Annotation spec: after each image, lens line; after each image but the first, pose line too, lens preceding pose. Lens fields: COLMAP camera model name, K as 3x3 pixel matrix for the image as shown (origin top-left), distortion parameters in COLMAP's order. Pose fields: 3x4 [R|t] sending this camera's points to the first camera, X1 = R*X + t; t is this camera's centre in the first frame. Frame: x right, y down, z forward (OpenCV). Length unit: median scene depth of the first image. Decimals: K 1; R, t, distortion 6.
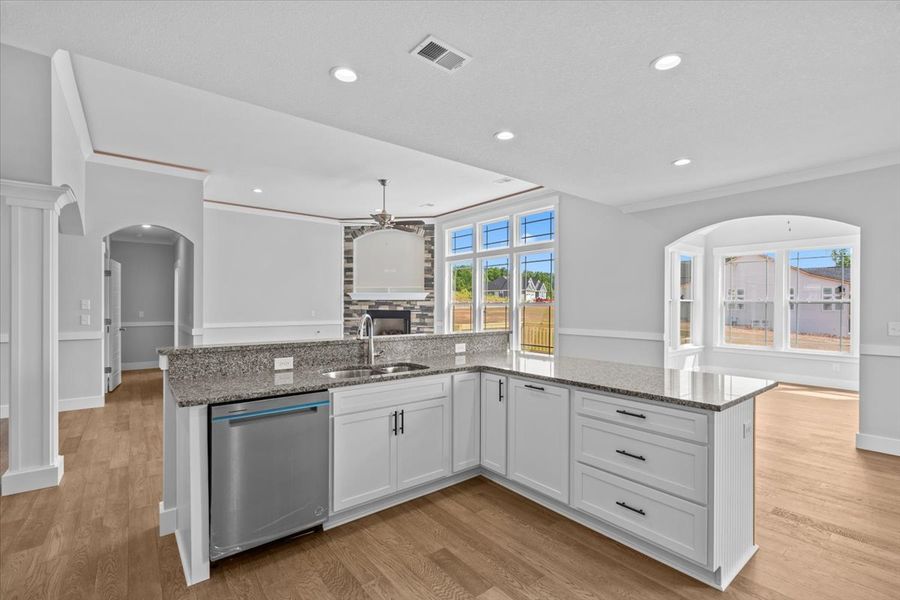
lens RADIAL K [[406.4, 0, 449.5], [0, 406.4, 305.0], [0, 0, 1]] dist [-0.002283, -0.000683]
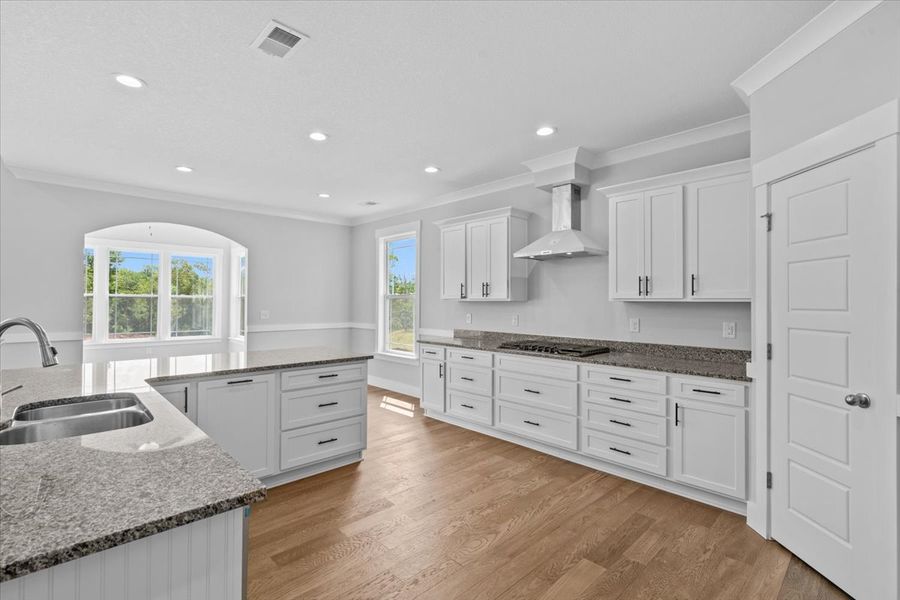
lens RADIAL K [[406.4, 0, 449.5], [0, 406.4, 305.0], [0, 0, 1]] dist [-0.002283, -0.000683]
pose [[-0.095197, -0.003697, 0.995452, -0.503325], [-0.004688, 0.999984, 0.003265, 0.003929], [-0.995447, -0.004356, -0.095213, 0.345610]]
